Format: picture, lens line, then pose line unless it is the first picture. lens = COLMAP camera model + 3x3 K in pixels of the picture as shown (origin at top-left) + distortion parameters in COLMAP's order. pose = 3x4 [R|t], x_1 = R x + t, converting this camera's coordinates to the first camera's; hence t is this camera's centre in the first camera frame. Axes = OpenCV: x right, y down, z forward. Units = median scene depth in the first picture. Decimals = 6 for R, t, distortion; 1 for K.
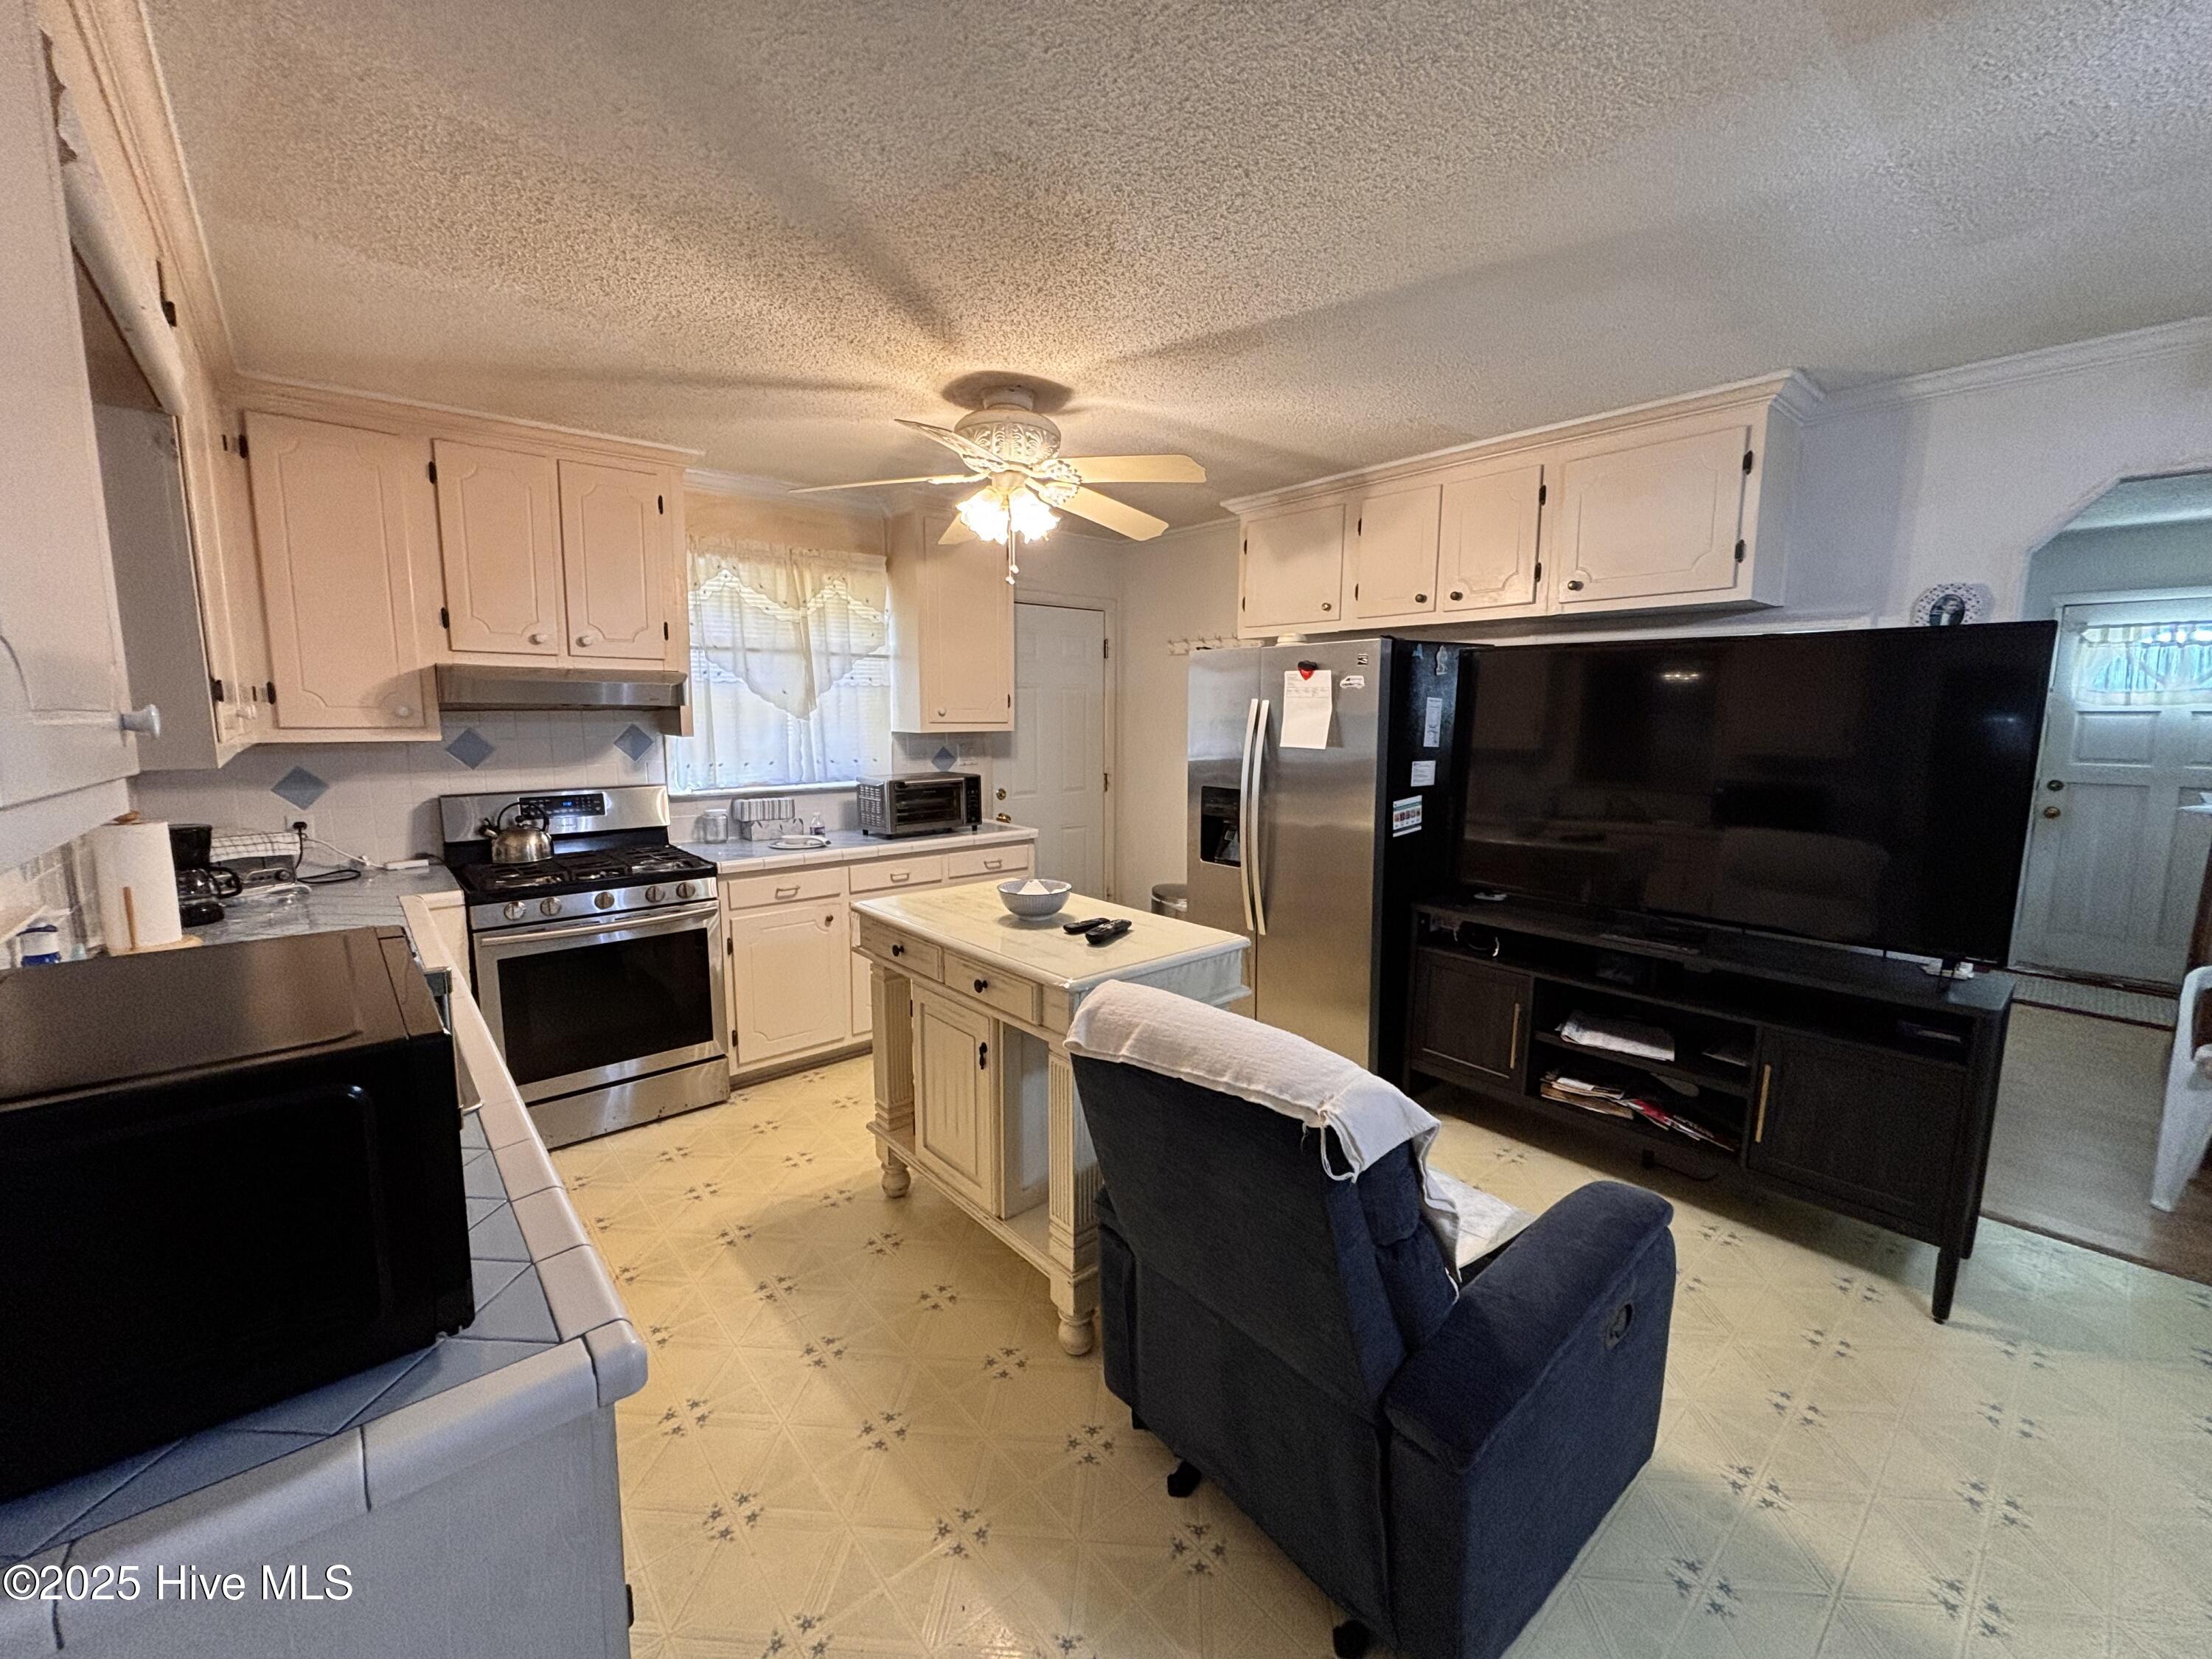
lens RADIAL K [[888.3, 0, 1116.5], [0, 888.3, 829.1], [0, 0, 1]] dist [-0.001240, -0.000525]
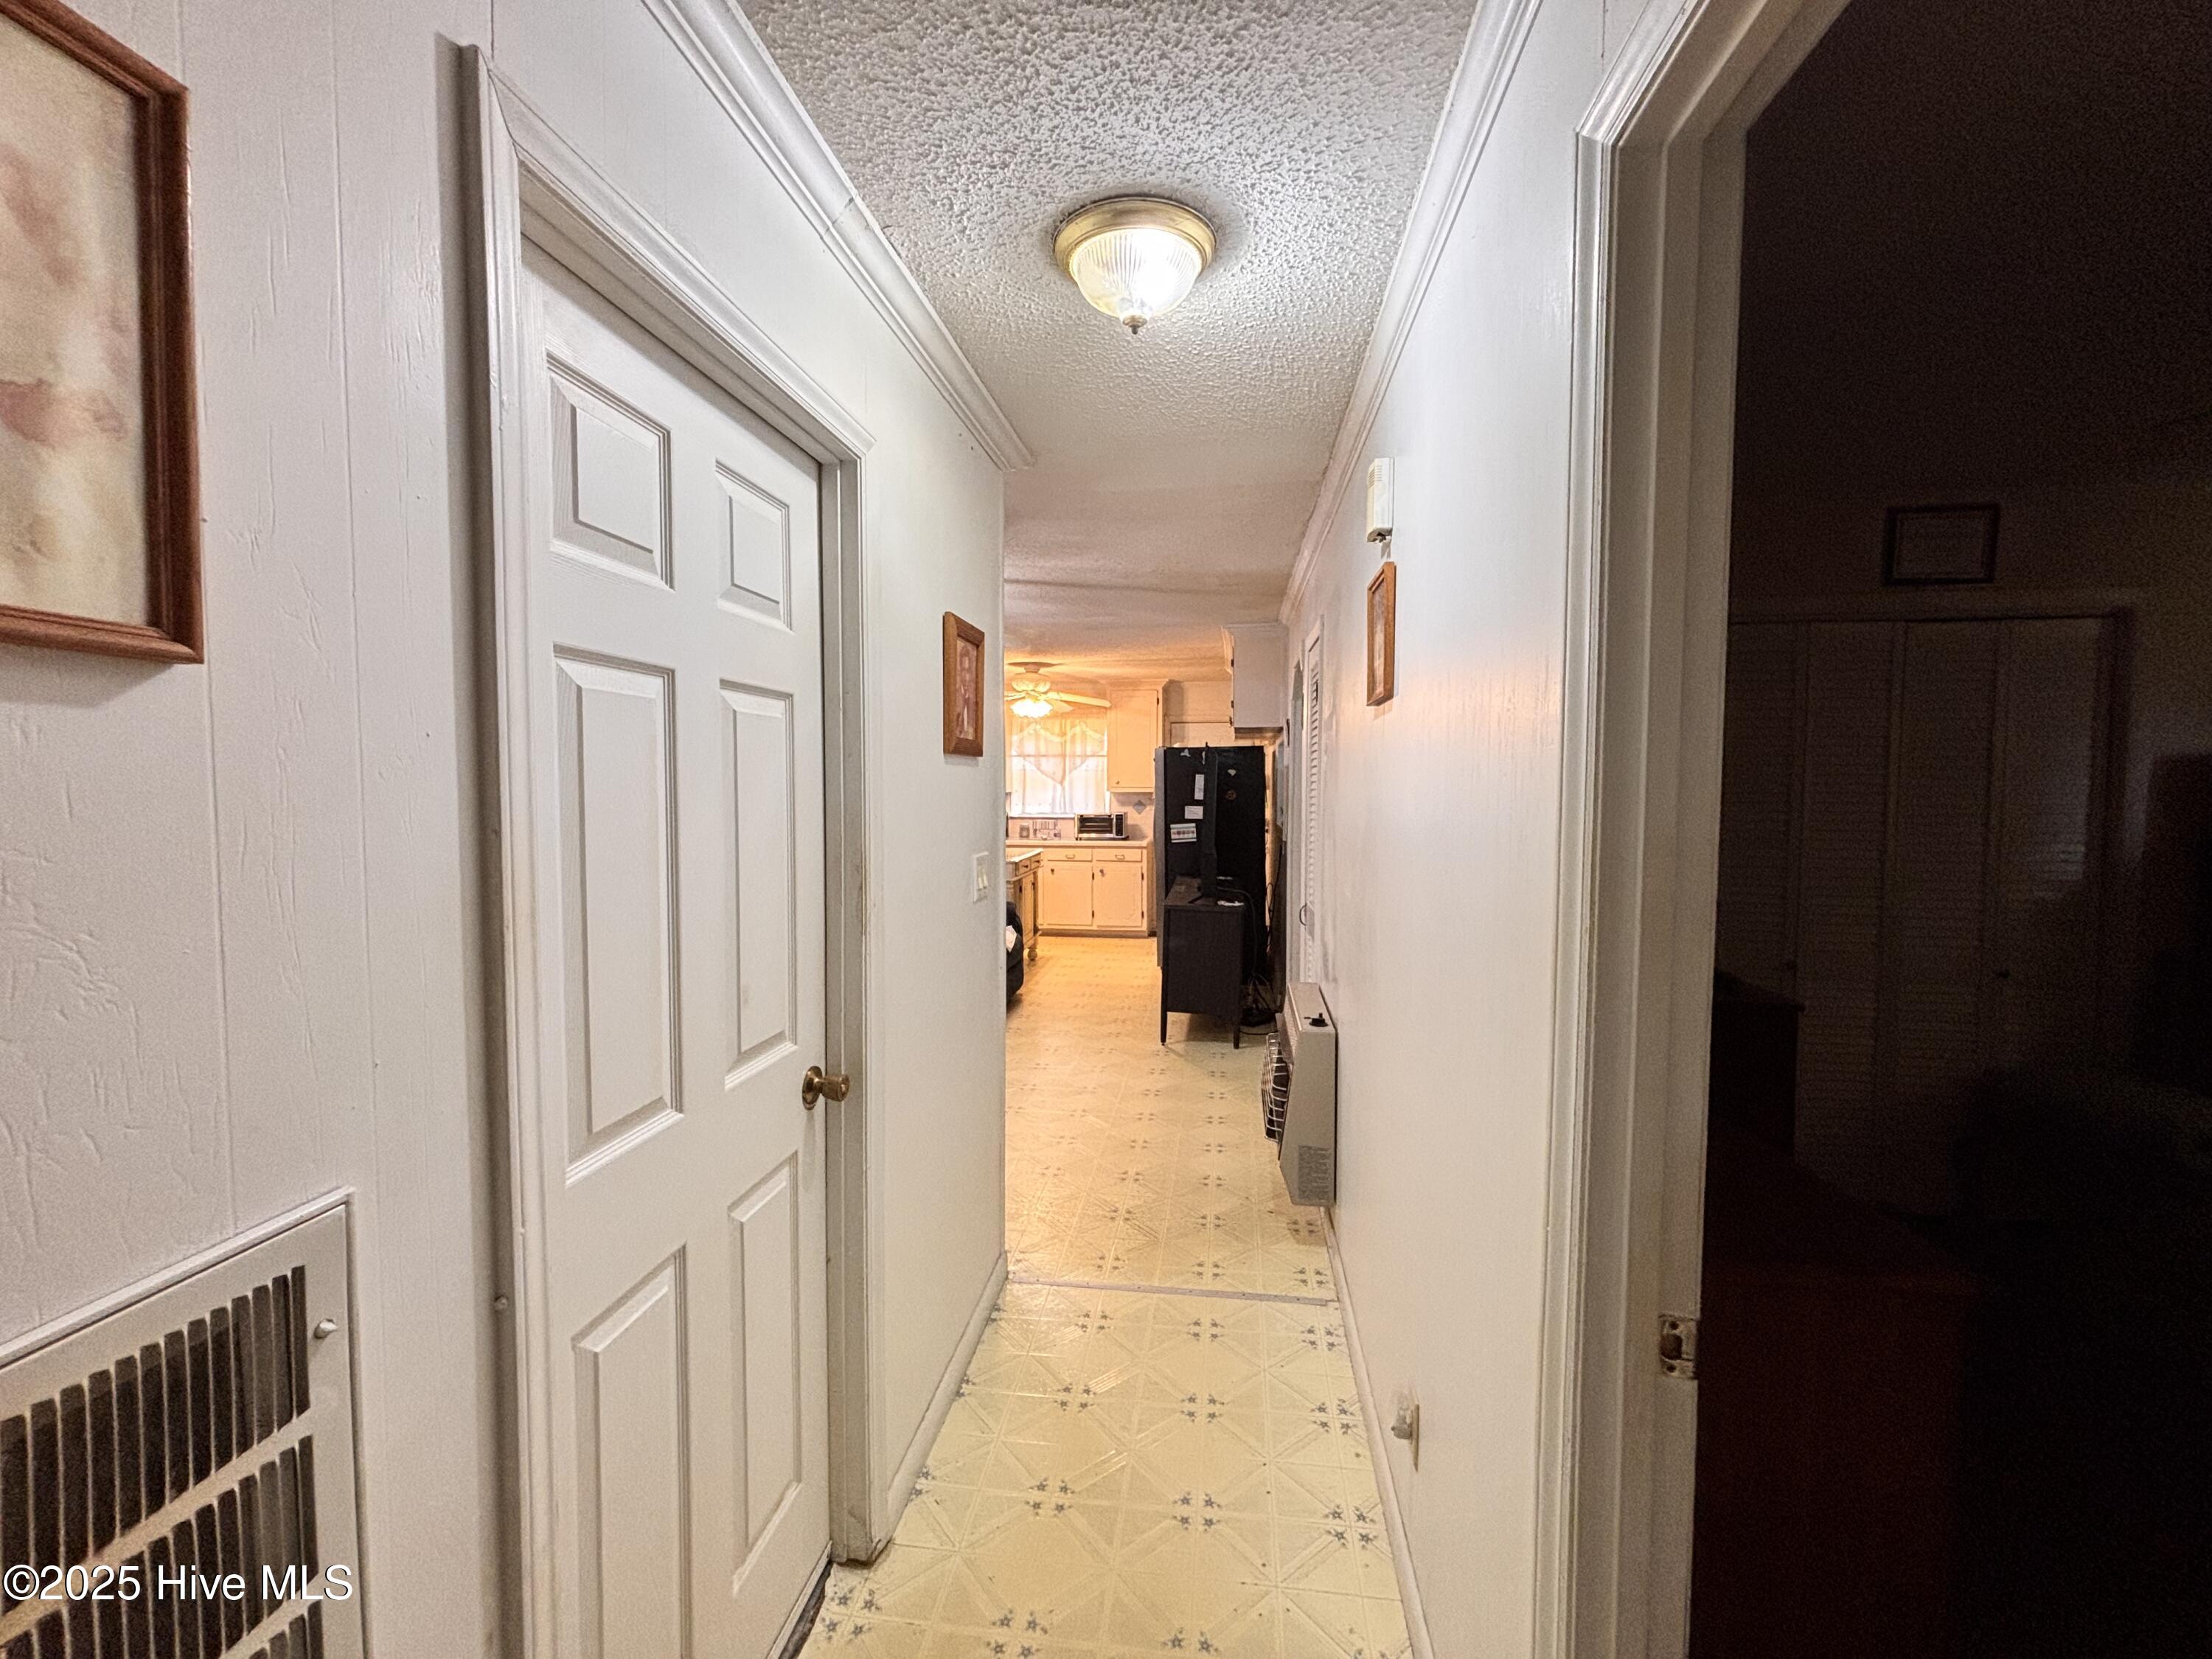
lens RADIAL K [[888.3, 0, 1087.3], [0, 888.3, 824.8], [0, 0, 1]] dist [-0.001240, -0.000525]
pose [[0.641128, 0.035282, -0.766622, 1.717035], [-0.098111, 0.994514, -0.036280, 0.060374], [0.761137, 0.098474, 0.641072, -0.456833]]
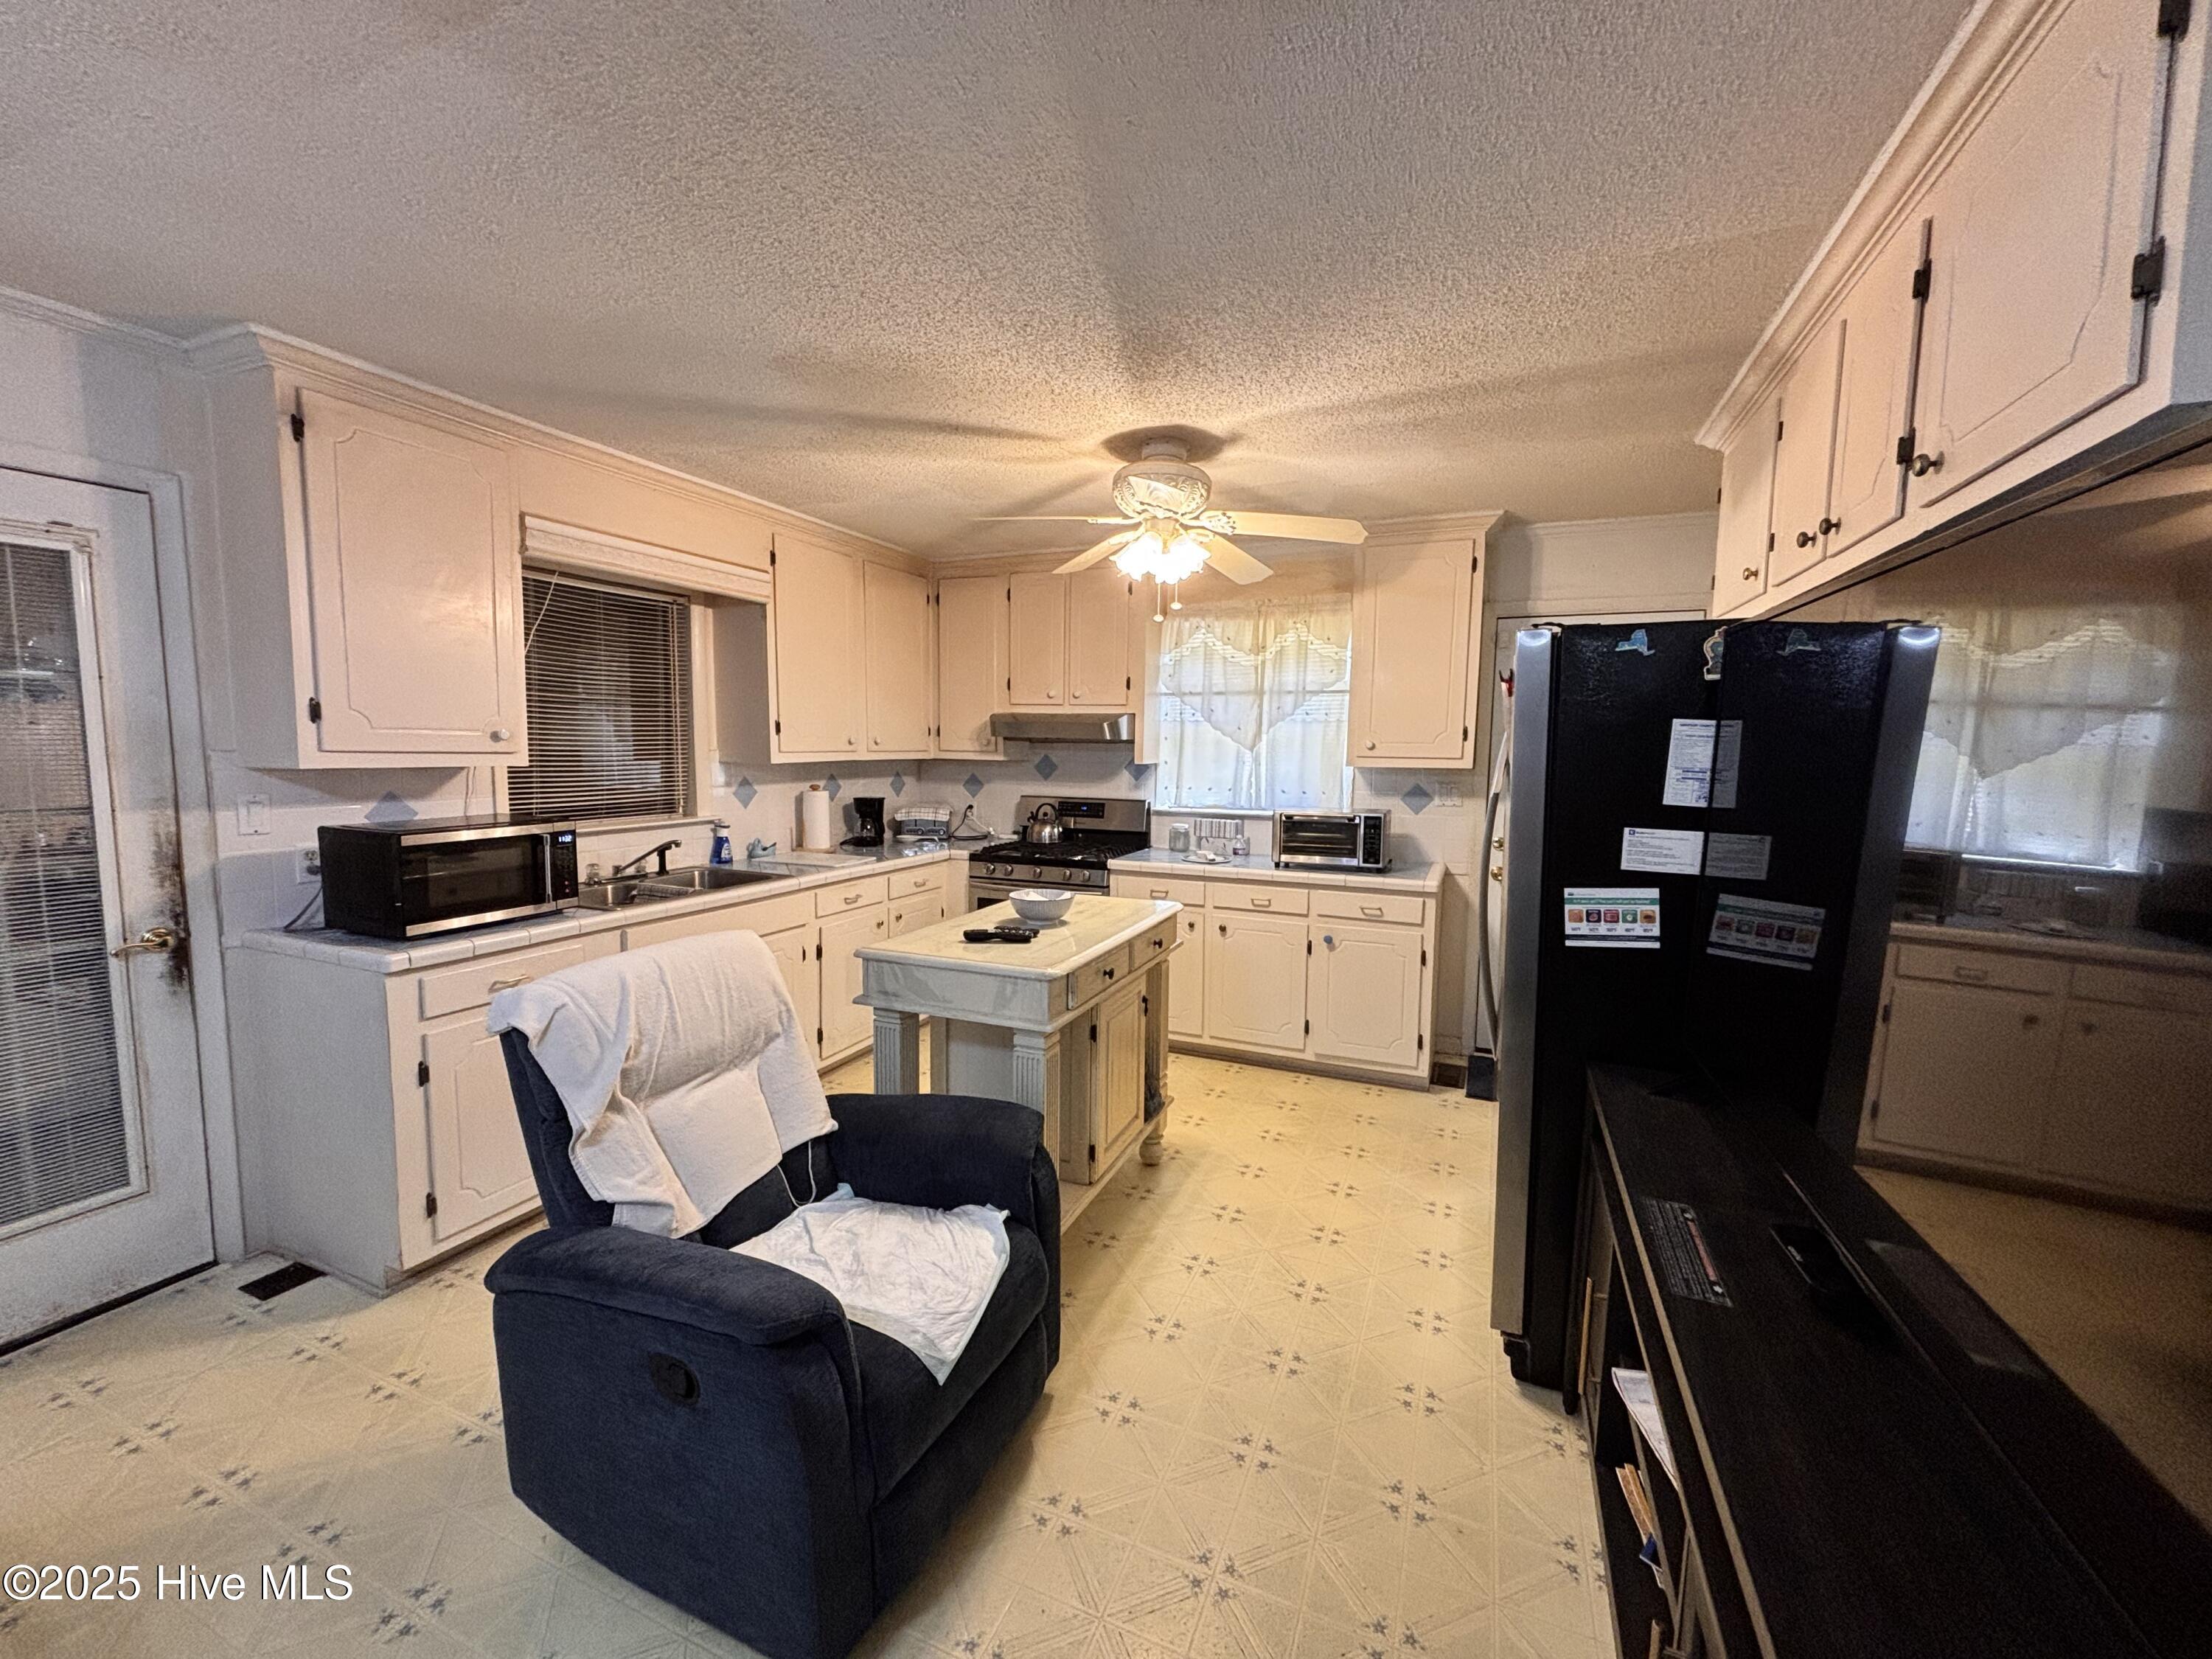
lens RADIAL K [[888.3, 0, 1108.1], [0, 888.3, 827.1], [0, 0, 1]] dist [-0.001240, -0.000525]
pose [[0.445191, 0.085821, -0.891314, 0.696514], [-0.130992, 0.990930, 0.029985, -0.048158], [0.885803, 0.103406, 0.452395, 0.417984]]
